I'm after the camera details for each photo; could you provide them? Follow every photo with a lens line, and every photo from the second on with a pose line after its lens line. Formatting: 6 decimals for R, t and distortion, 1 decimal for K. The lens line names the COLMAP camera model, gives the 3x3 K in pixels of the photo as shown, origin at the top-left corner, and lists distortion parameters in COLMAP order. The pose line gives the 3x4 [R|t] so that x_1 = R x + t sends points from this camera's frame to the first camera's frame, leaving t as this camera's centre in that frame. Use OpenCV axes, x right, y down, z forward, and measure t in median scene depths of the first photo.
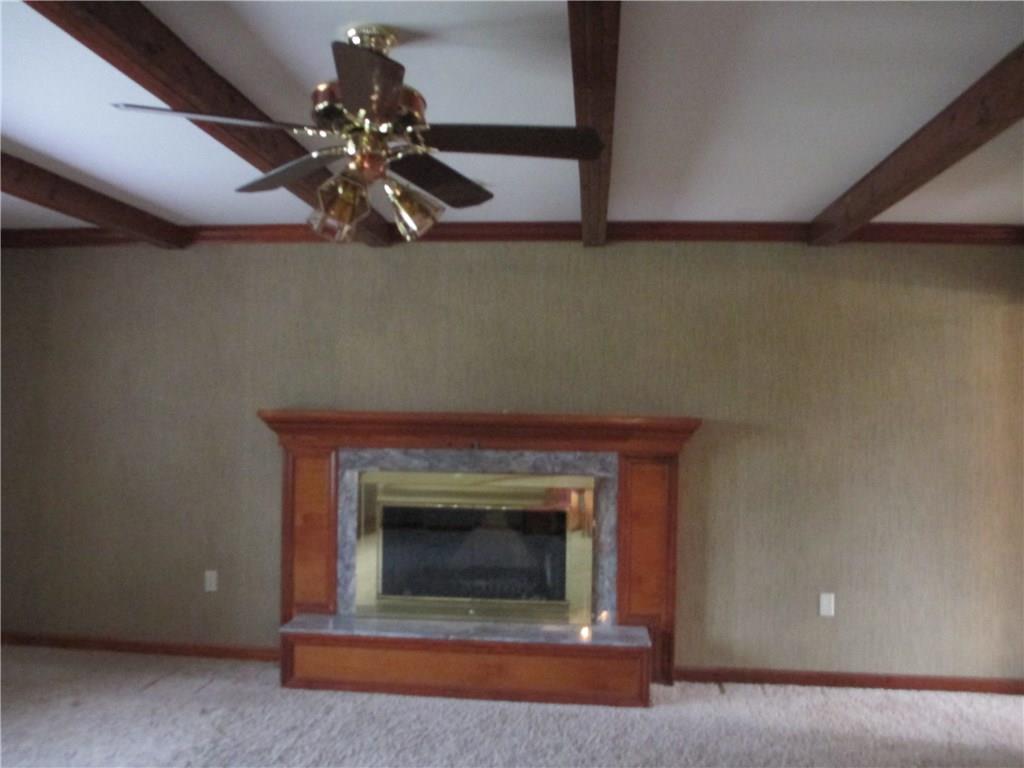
lens RADIAL K [[849.0, 0, 506.8], [0, 849.0, 380.5], [0, 0, 1]] dist [-0.086781, 0.046838]
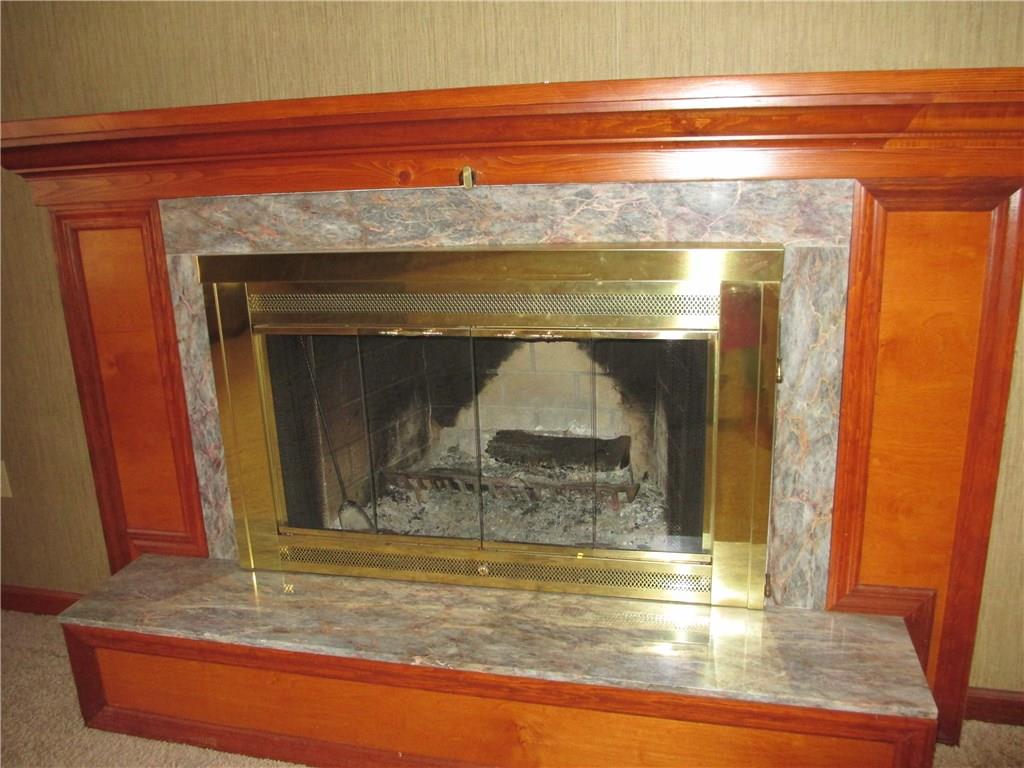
lens RADIAL K [[849.0, 0, 504.9], [0, 849.0, 385.6], [0, 0, 1]] dist [-0.086781, 0.046838]
pose [[0.988250, -0.011797, -0.152392, 0.037719], [0.057394, 0.952700, 0.298444, 0.054172], [0.141663, -0.303684, 0.942182, 0.620791]]
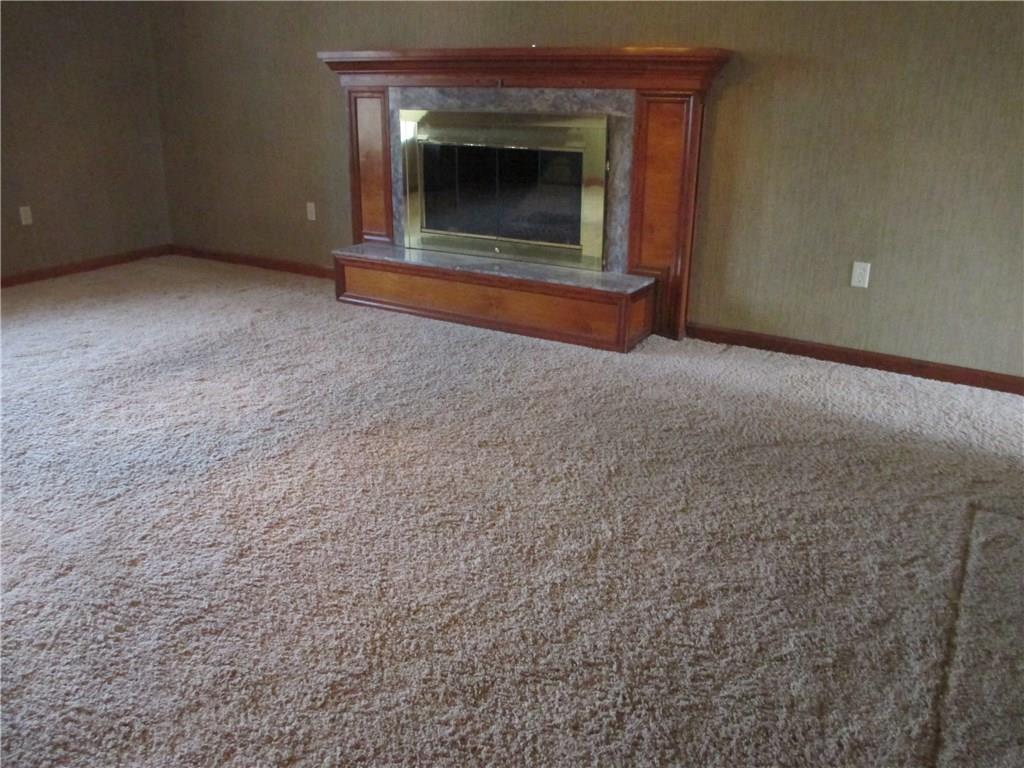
lens RADIAL K [[849.0, 0, 510.1], [0, 849.0, 380.0], [0, 0, 1]] dist [-0.086781, 0.046838]
pose [[0.902601, 0.135054, -0.408744, 0.425710], [0.023332, 0.932768, 0.359721, 0.048534], [0.429846, -0.334221, 0.838766, 0.073070]]
